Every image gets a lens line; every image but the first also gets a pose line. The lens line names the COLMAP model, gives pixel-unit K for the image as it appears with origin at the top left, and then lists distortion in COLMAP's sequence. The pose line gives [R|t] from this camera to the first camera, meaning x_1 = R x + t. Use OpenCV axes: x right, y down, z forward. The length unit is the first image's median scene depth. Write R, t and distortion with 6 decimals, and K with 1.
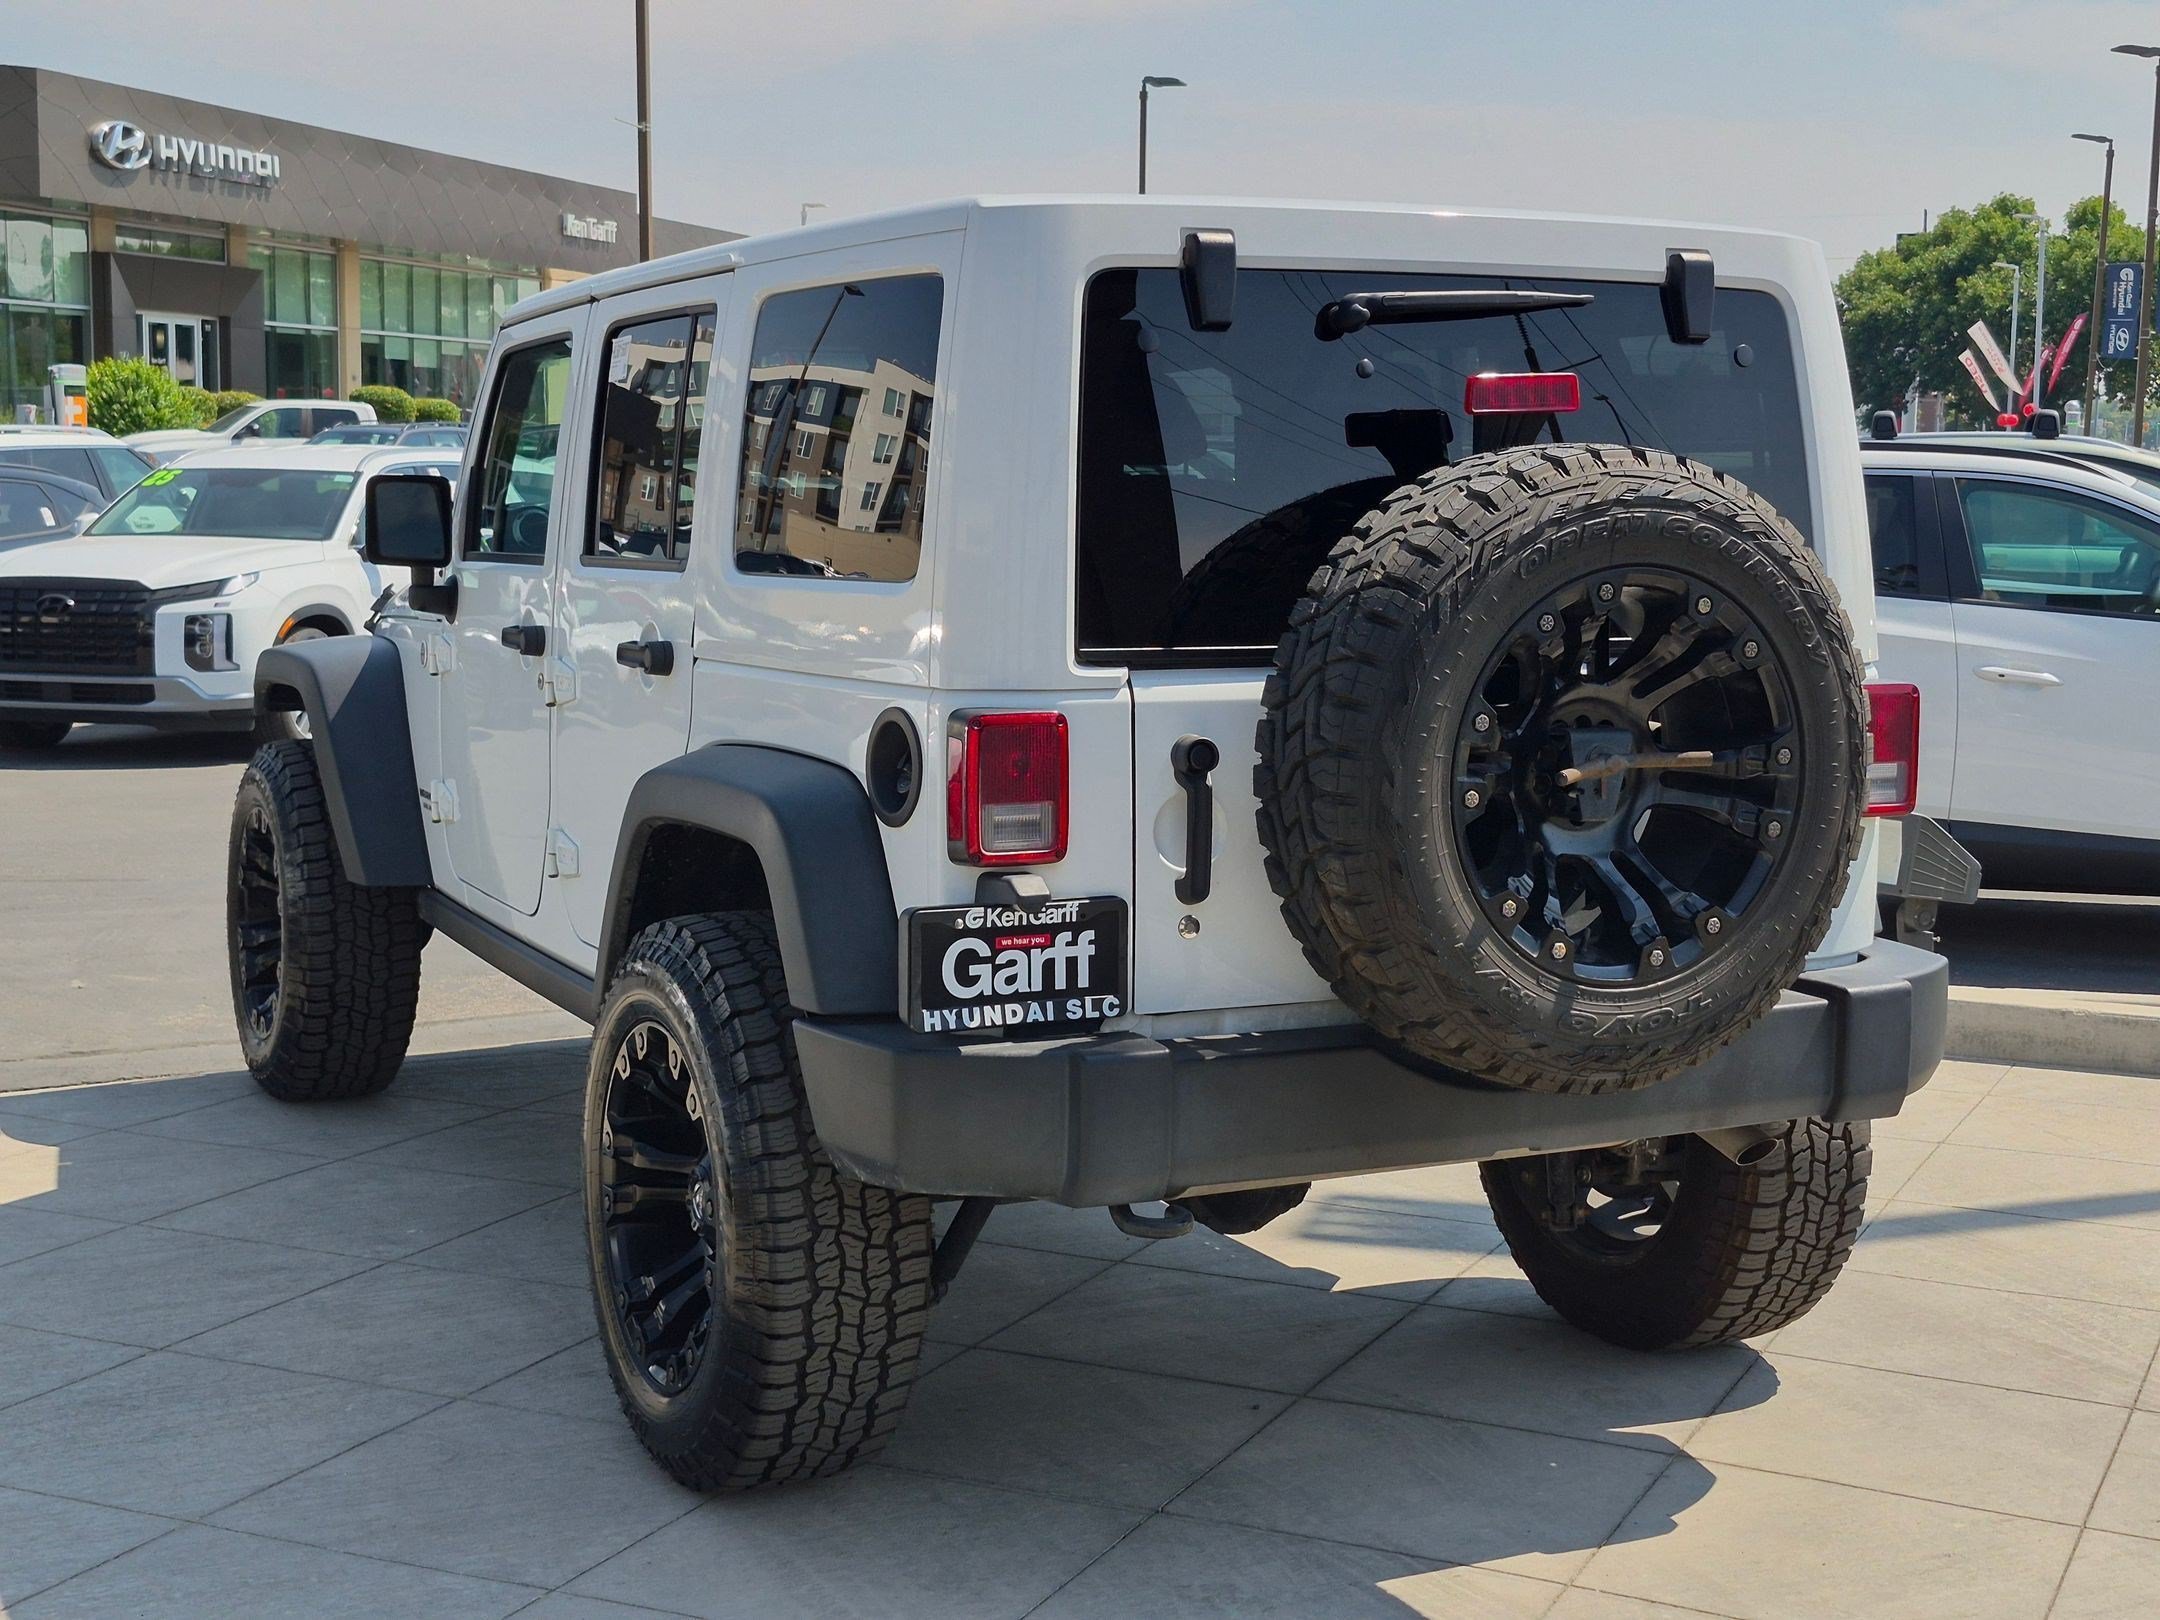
lens RADIAL K [[3010.7, 0, 1080.0], [0, 3010.7, 810.0], [0, 0, 1]] dist [0.181465, -0.437587]
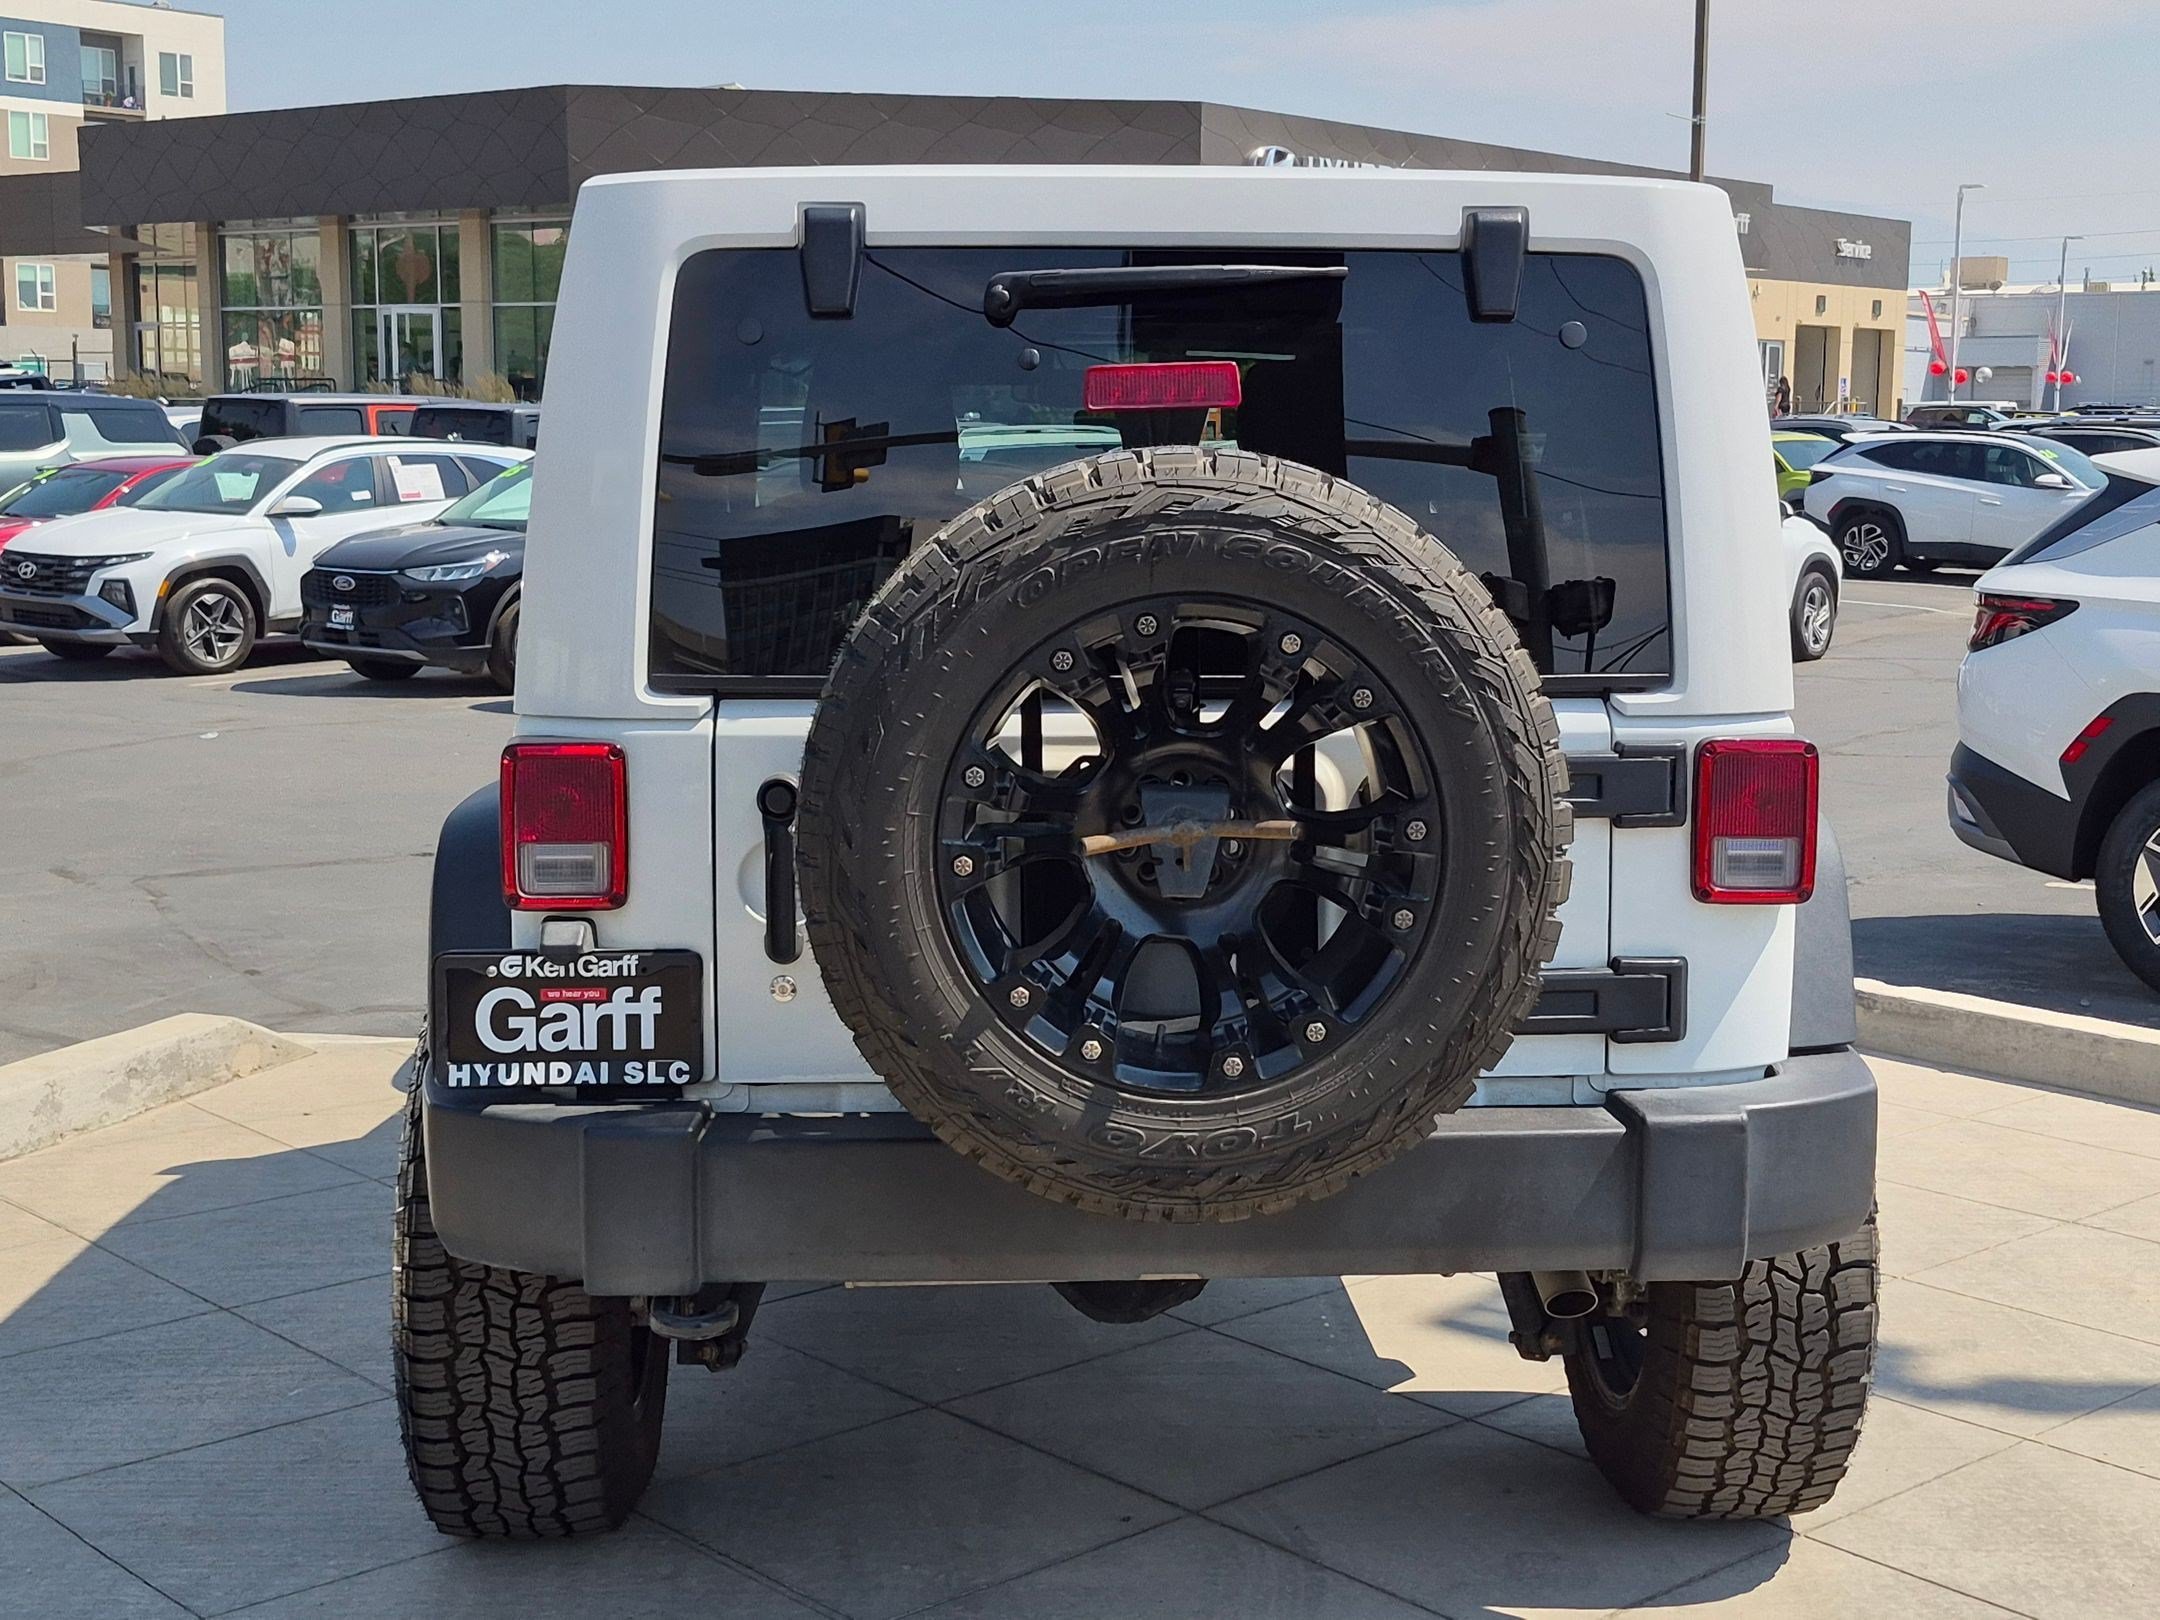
lens RADIAL K [[2844.9, 0, 1080.0], [0, 2844.9, 810.0], [0, 0, 1]] dist [0.180577, -0.409870]
pose [[0.917614, 0.045710, -0.394837, 0.456890], [-0.041074, 0.998952, 0.020192, -0.035464], [0.395346, -0.002310, 0.918529, 0.266045]]
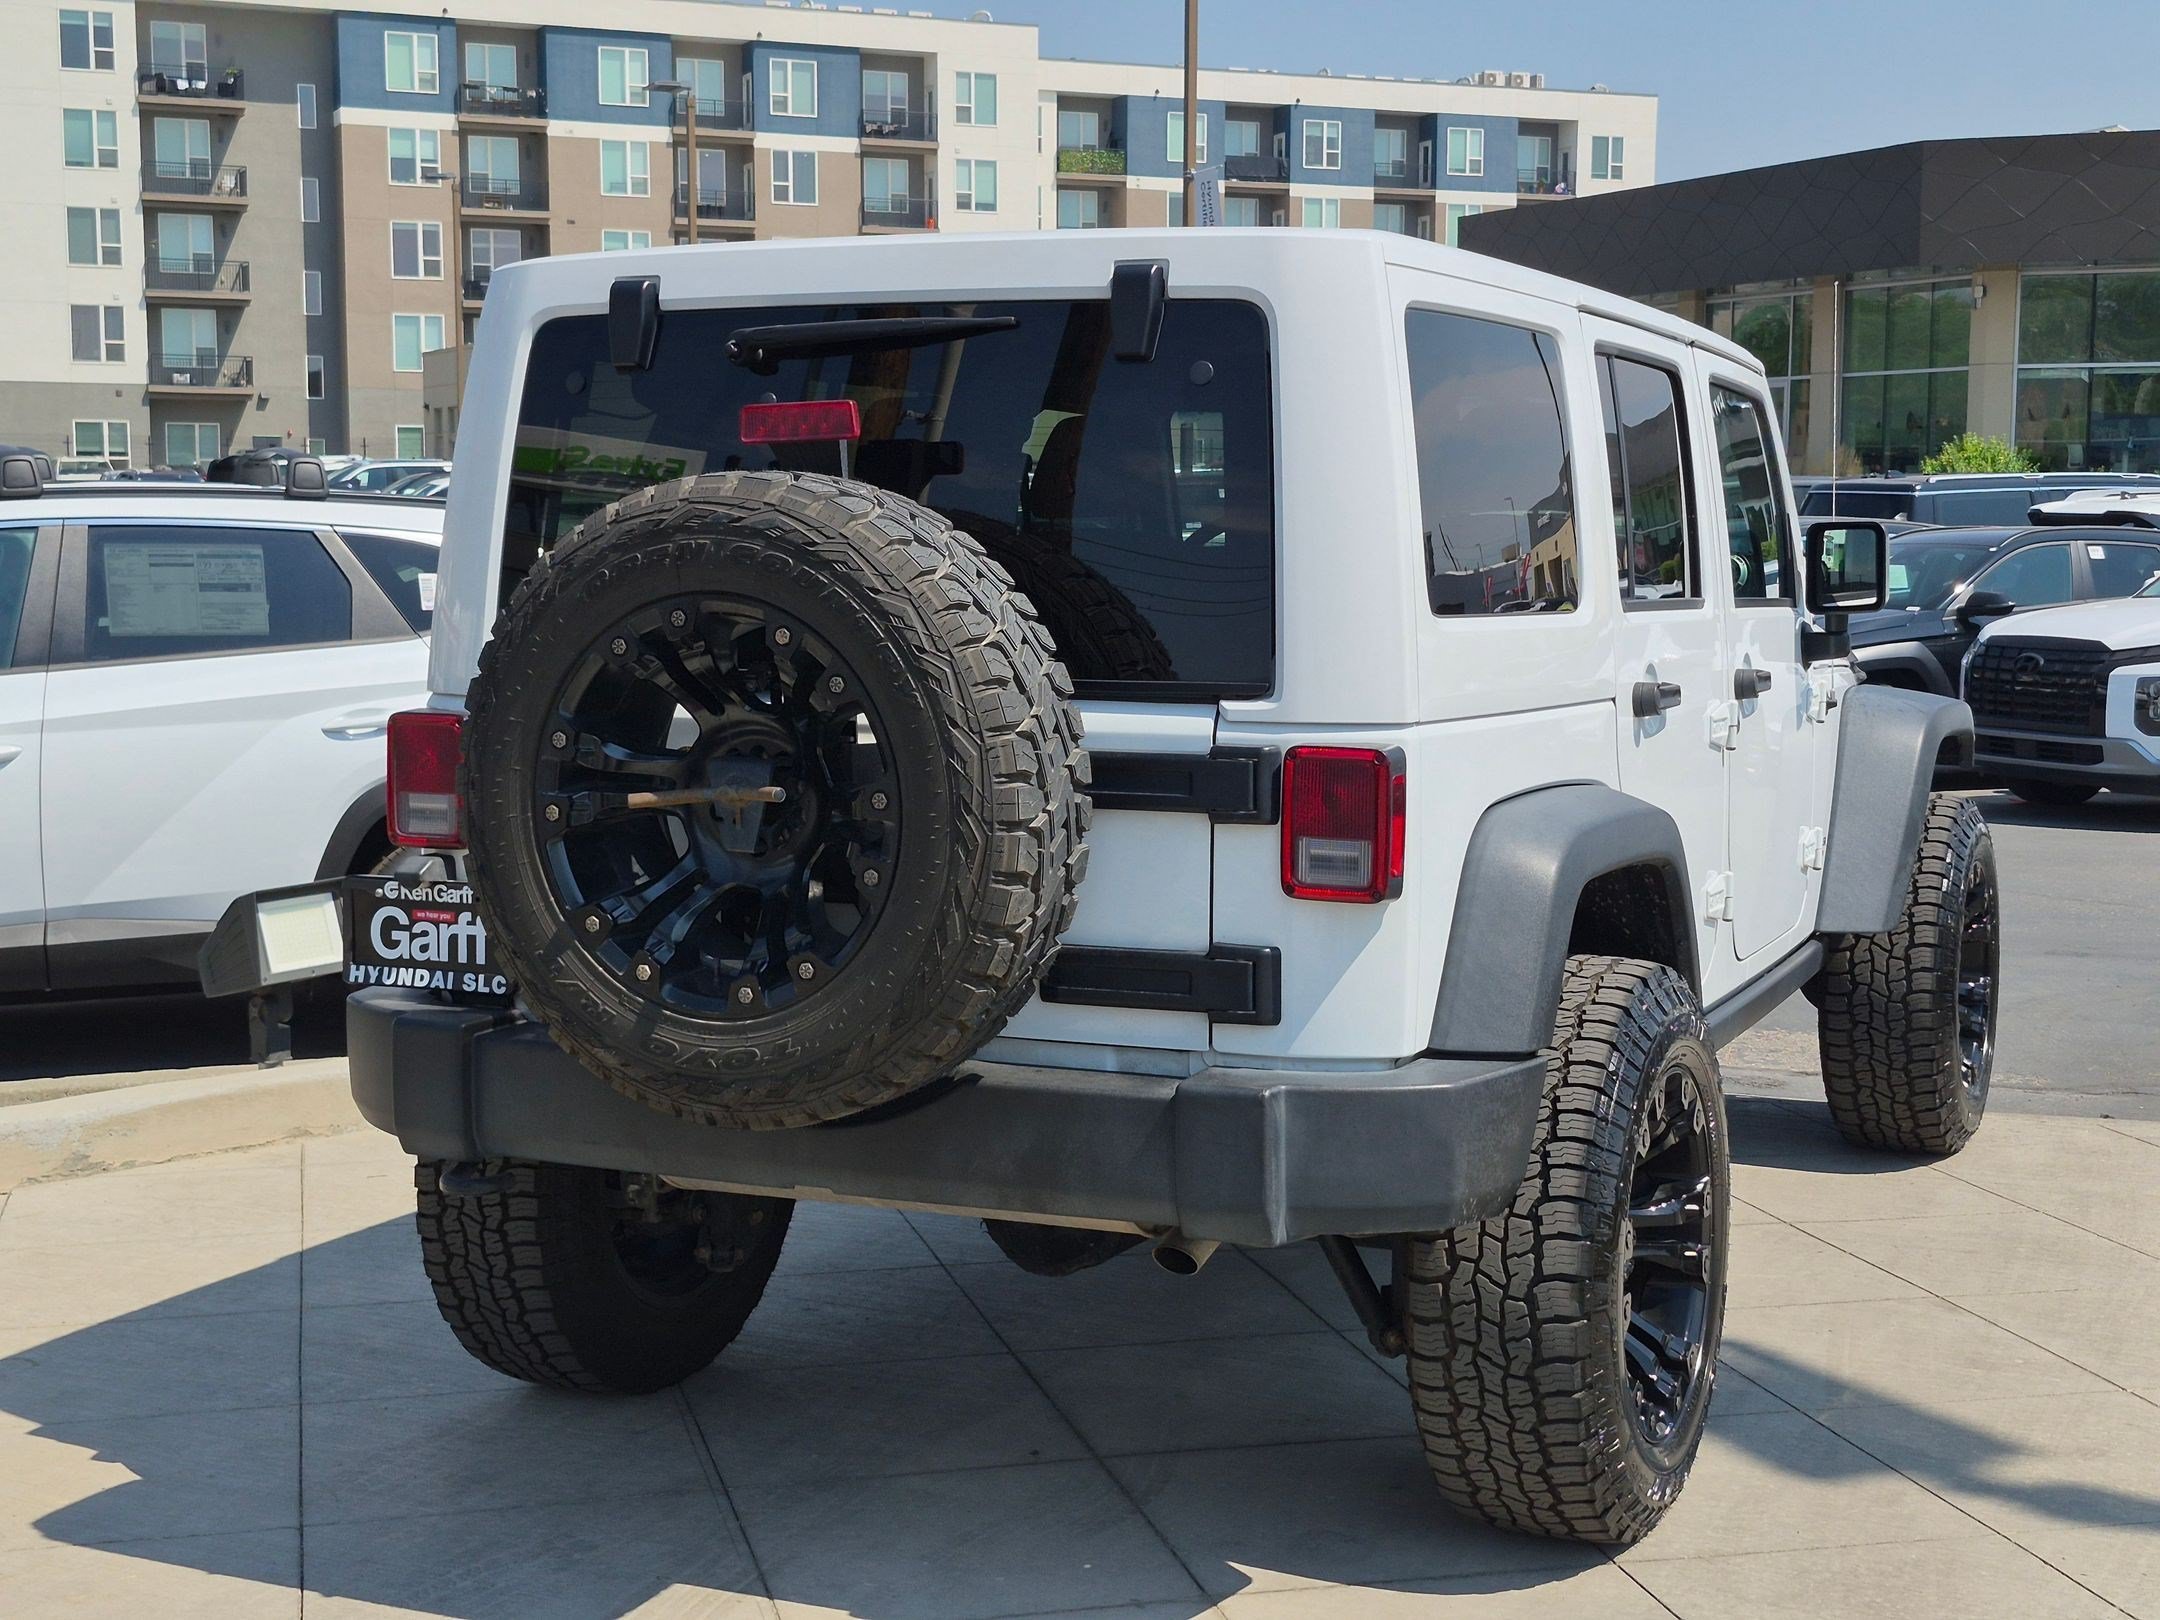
lens RADIAL K [[3010.7, 0, 1080.0], [0, 3010.7, 810.0], [0, 0, 1]] dist [0.181465, -0.437587]
pose [[0.621521, 0.069417, -0.780316, 1.013001], [-0.087649, 0.995974, 0.018790, -0.038452], [0.778479, 0.056715, 0.625103, 0.471557]]
